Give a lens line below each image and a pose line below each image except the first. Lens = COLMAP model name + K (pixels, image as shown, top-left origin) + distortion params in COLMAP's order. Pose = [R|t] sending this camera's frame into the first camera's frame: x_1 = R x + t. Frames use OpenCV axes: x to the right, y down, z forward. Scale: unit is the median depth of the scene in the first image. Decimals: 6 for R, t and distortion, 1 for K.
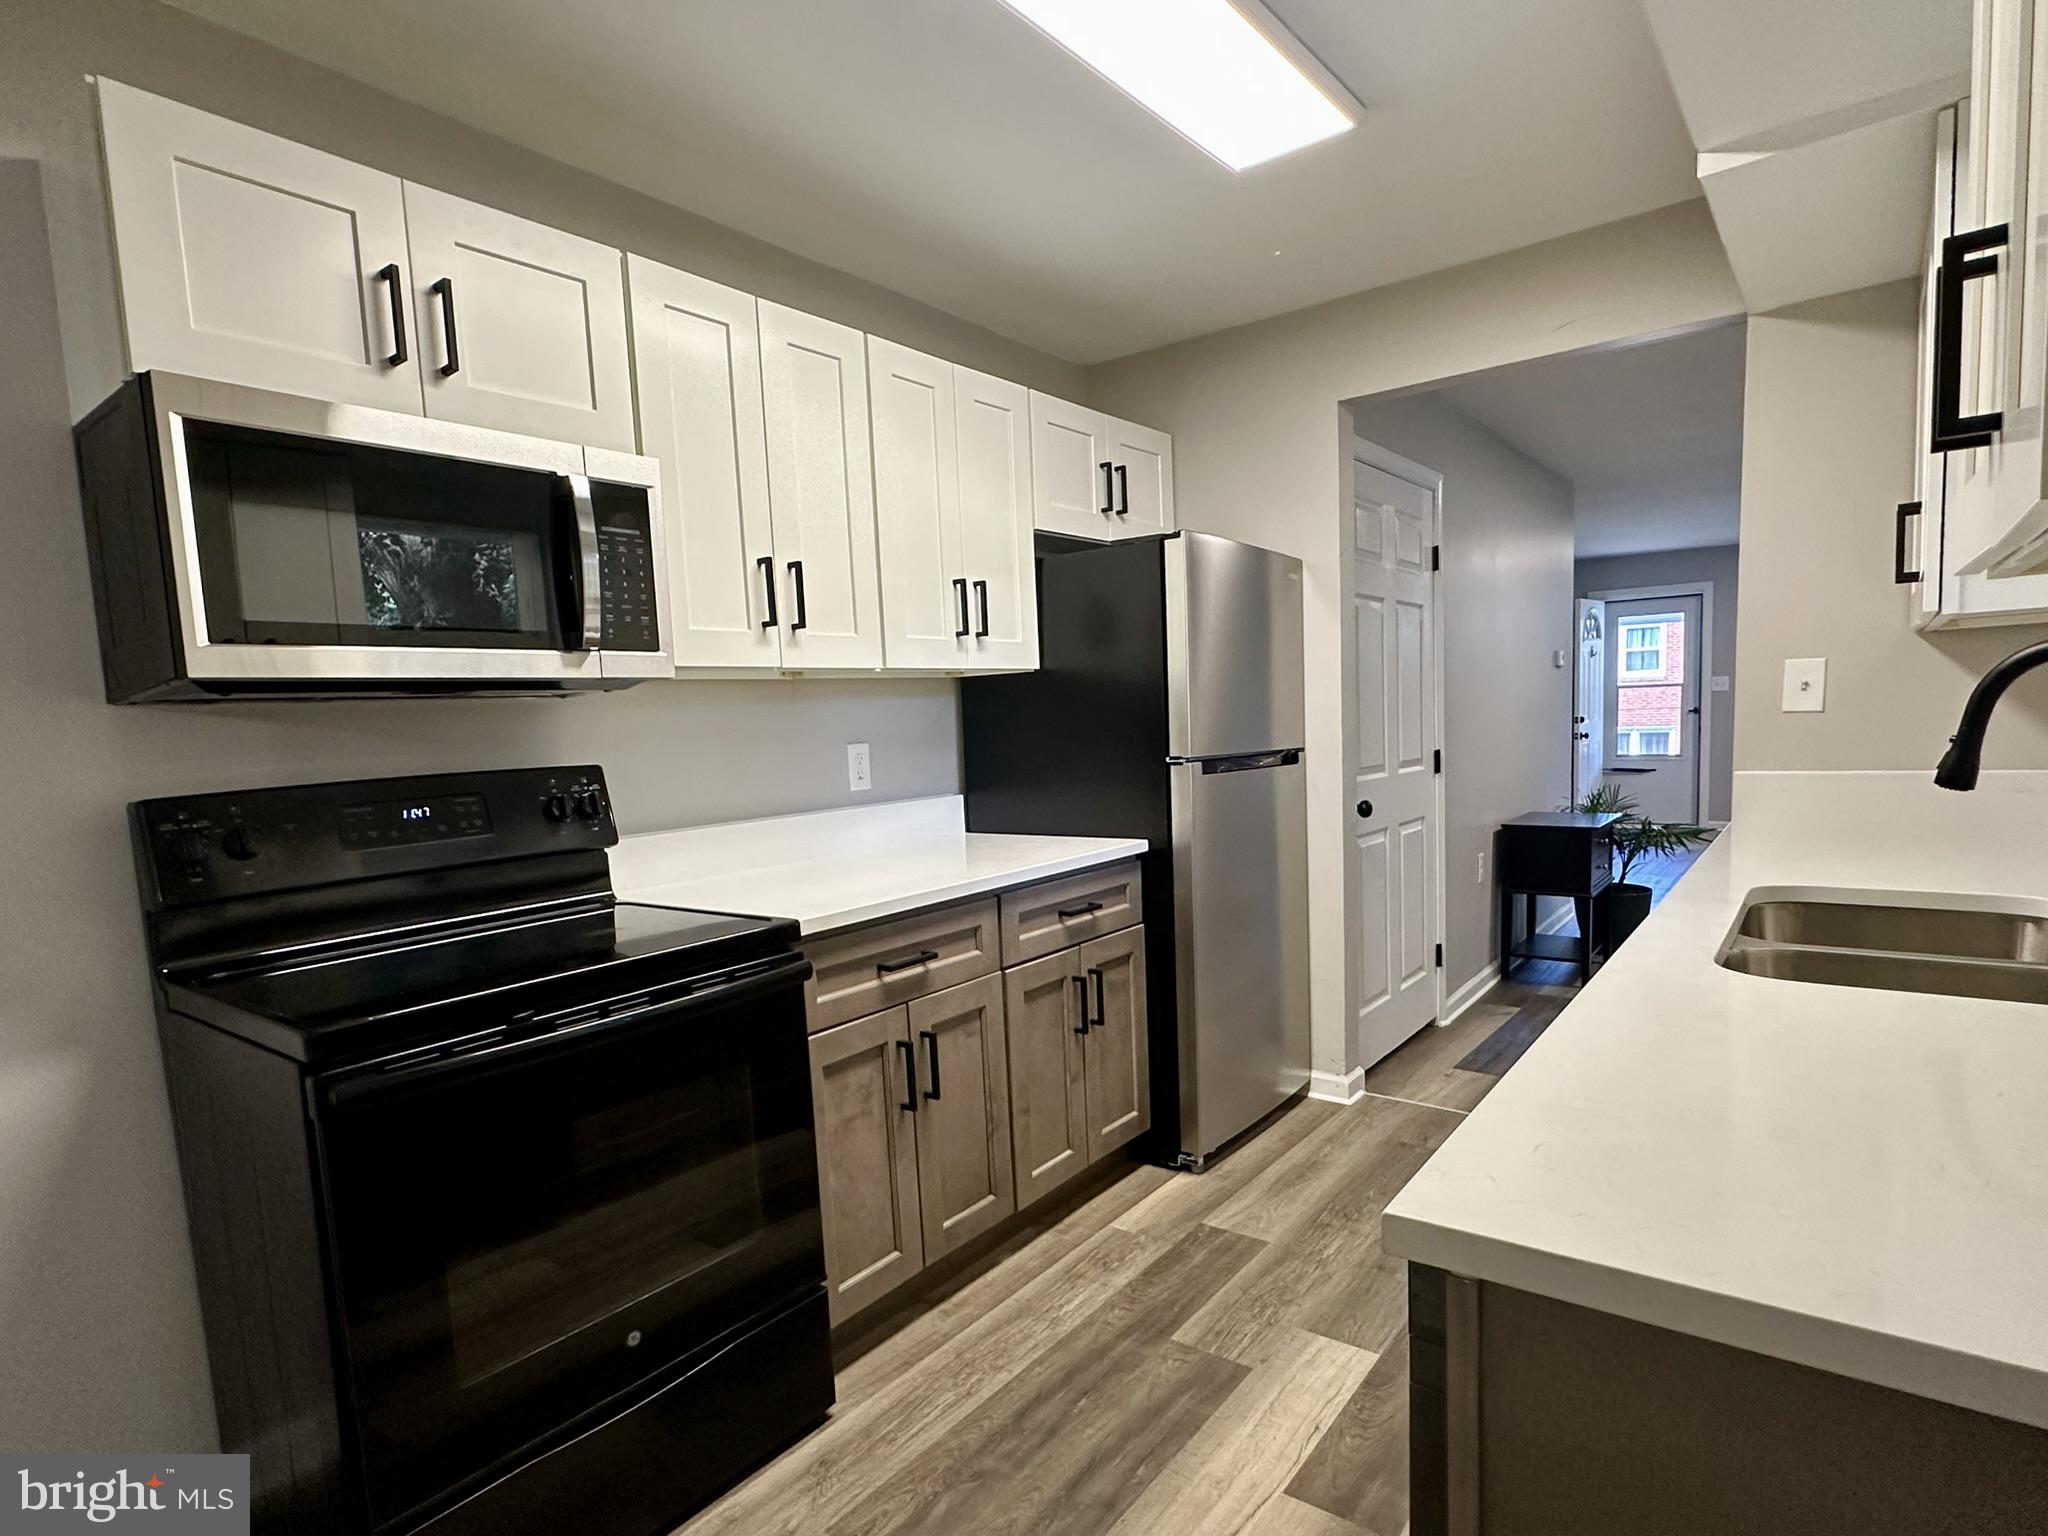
lens RADIAL K [[1103.3, 0, 1018.0], [0, 1103.3, 769.8], [0, 0, 1]] dist [-0.006036, 0.002614]
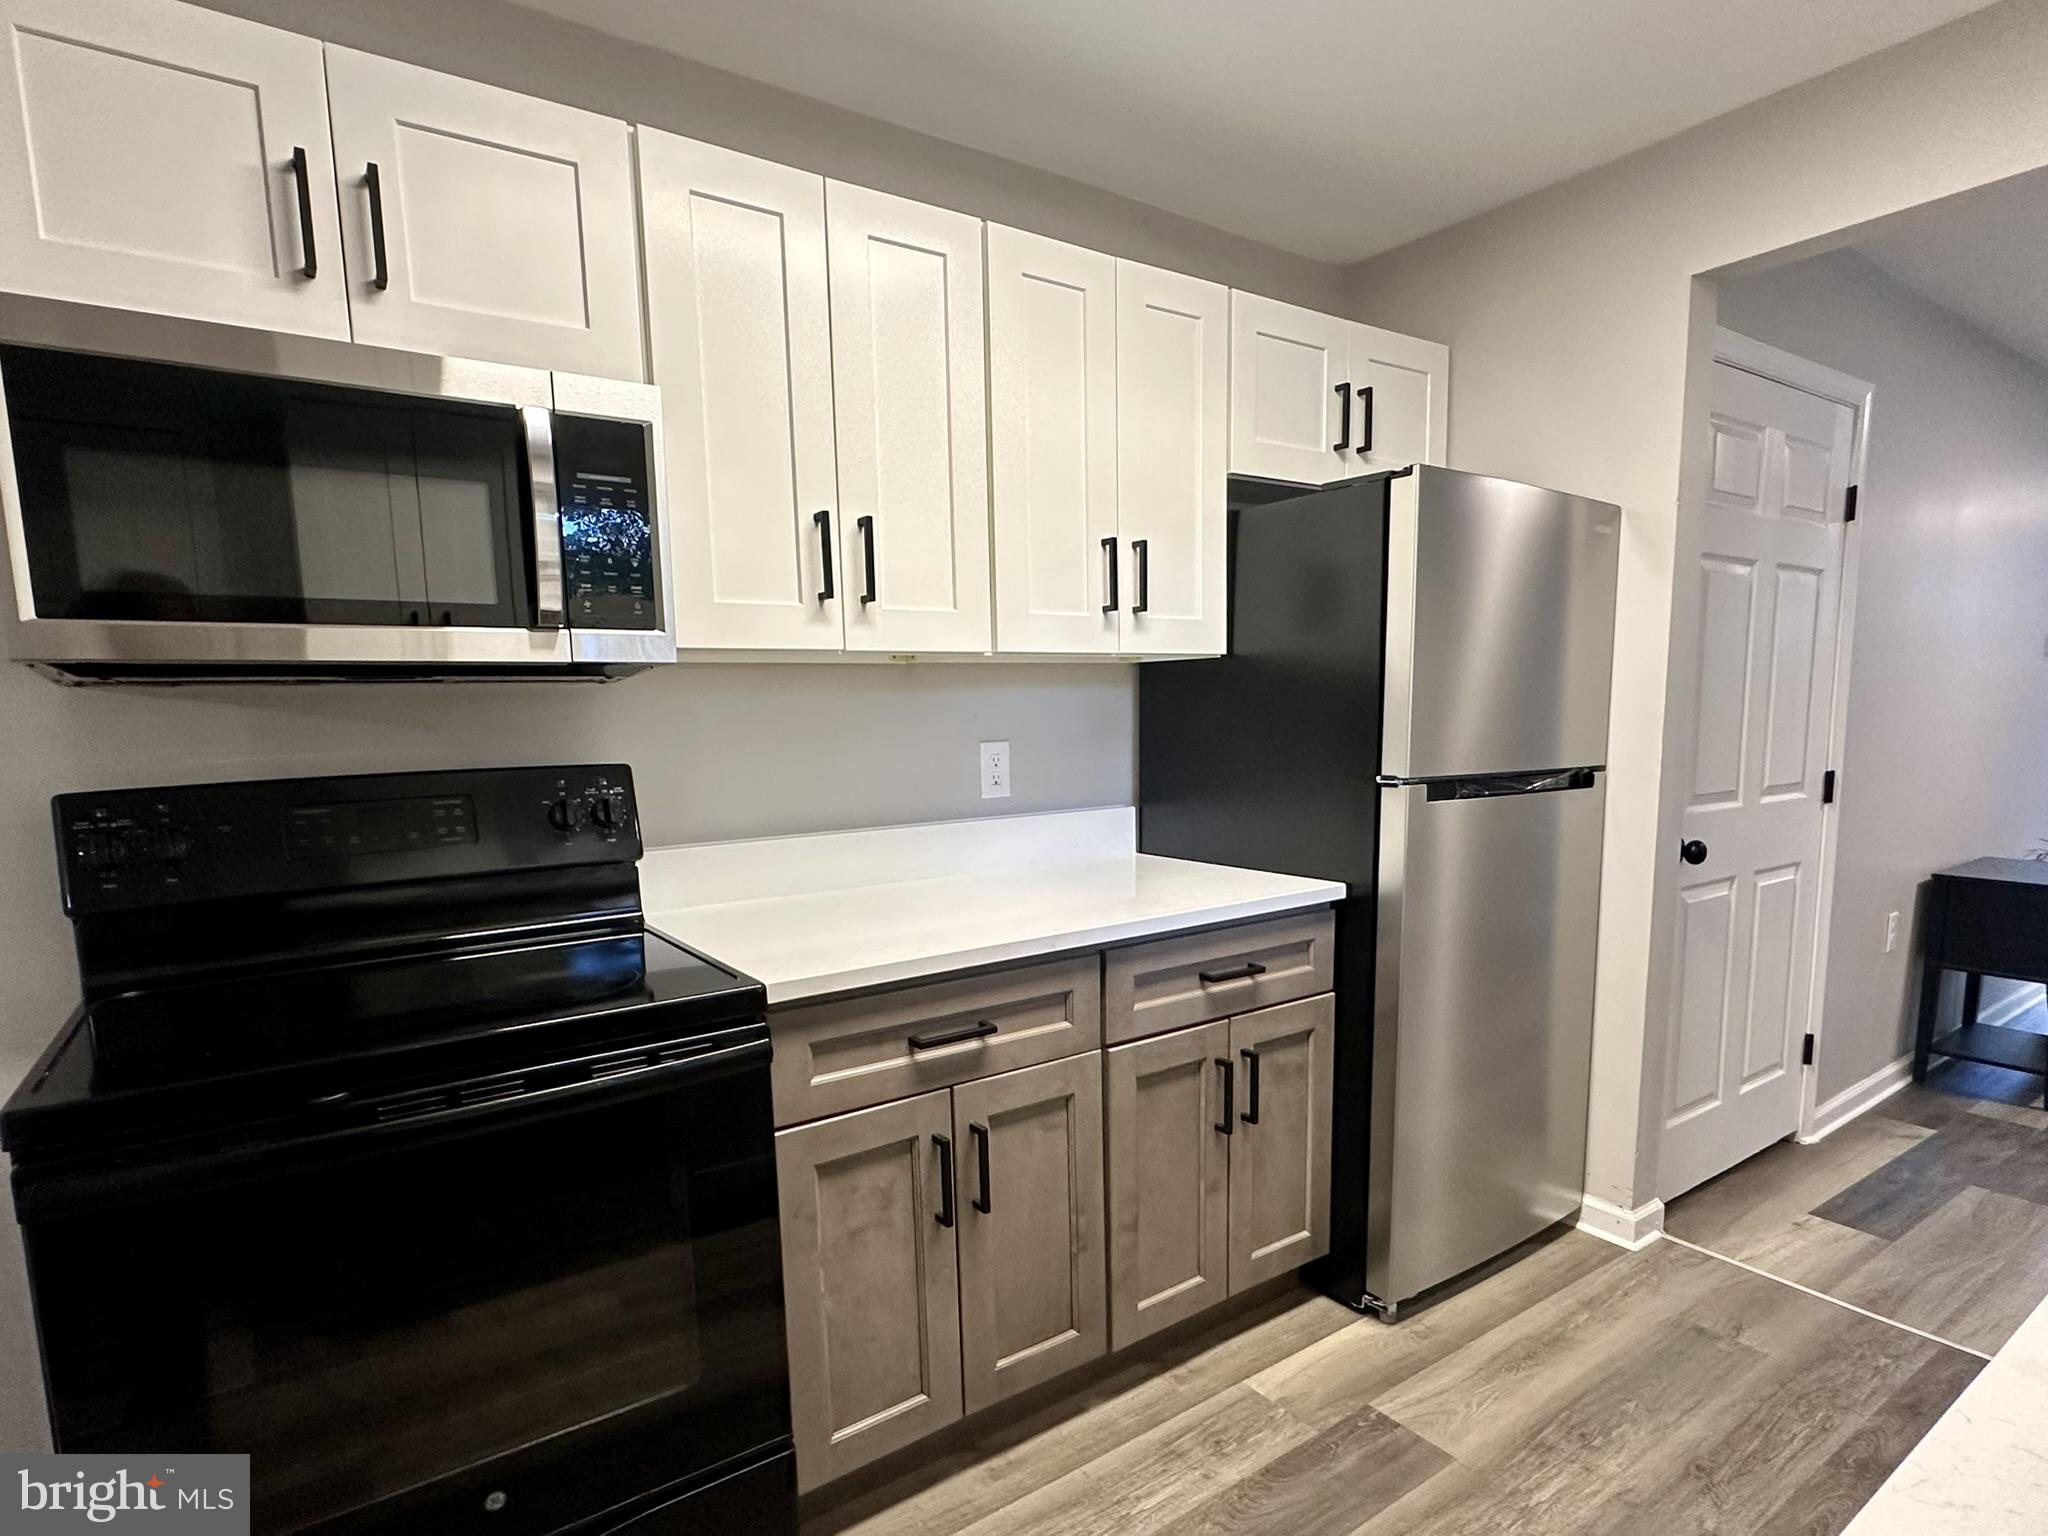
lens RADIAL K [[1103.3, 0, 1016.0], [0, 1103.3, 818.1], [0, 0, 1]] dist [-0.006036, 0.002614]
pose [[0.954033, 0.054891, -0.294633, 0.135313], [-0.036504, 0.997048, 0.067555, -0.026818], [0.297471, -0.053694, 0.953220, 0.236591]]
